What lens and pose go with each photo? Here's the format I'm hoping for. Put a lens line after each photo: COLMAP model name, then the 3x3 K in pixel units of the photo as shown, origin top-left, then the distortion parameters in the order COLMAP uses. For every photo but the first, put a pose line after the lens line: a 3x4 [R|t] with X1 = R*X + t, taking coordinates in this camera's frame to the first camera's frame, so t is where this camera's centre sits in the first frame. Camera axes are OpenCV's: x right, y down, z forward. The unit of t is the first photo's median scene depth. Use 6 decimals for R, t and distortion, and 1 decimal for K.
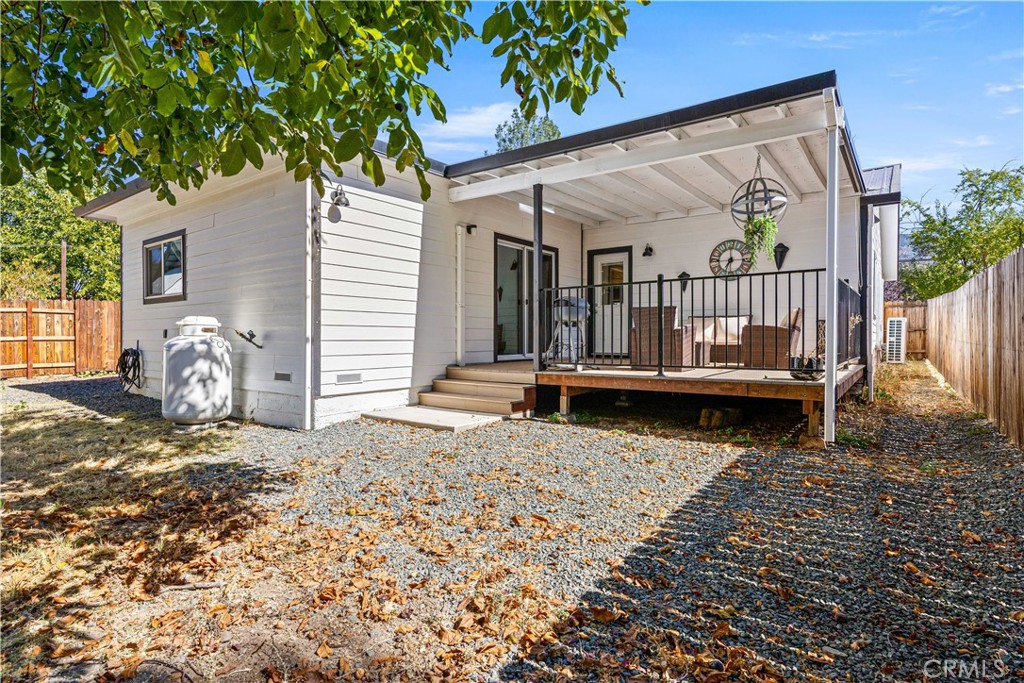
lens RADIAL K [[551.8, 0, 512.0], [0, 551.8, 341.5], [0, 0, 1]] dist [-0.000052, -0.000014]
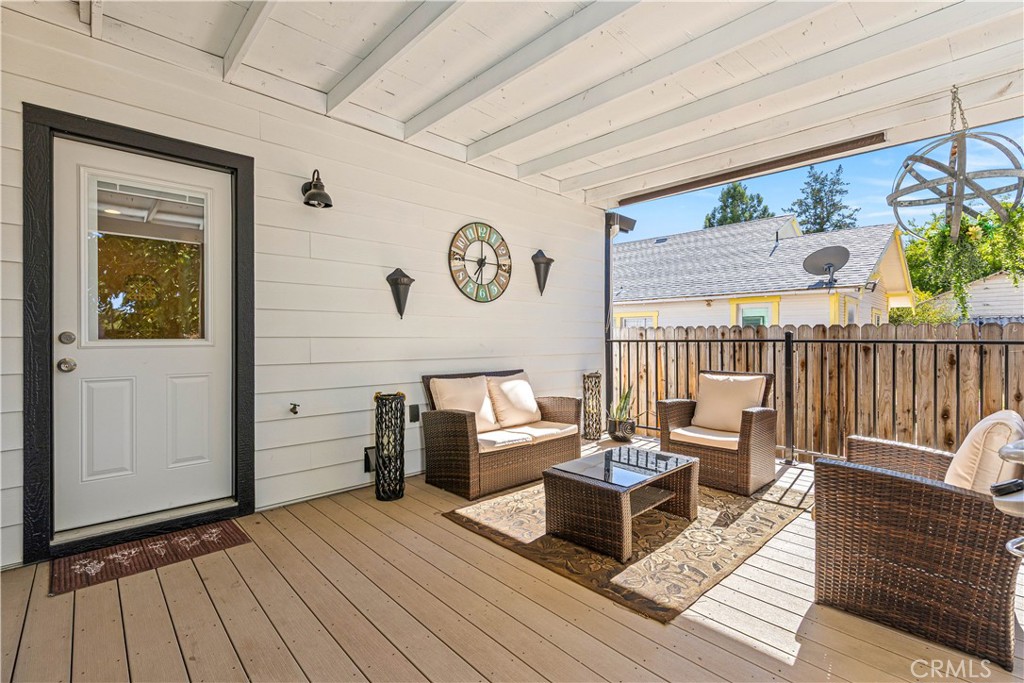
lens RADIAL K [[470.2, 0, 512.0], [0, 470.2, 341.5], [0, 0, 1]] dist [-0.001065, -0.000184]
pose [[0.197658, -0.002672, 0.980267, -0.020798], [0.008013, 0.999967, 0.001110, -0.074564], [-0.980238, 0.007635, 0.197673, 0.883118]]
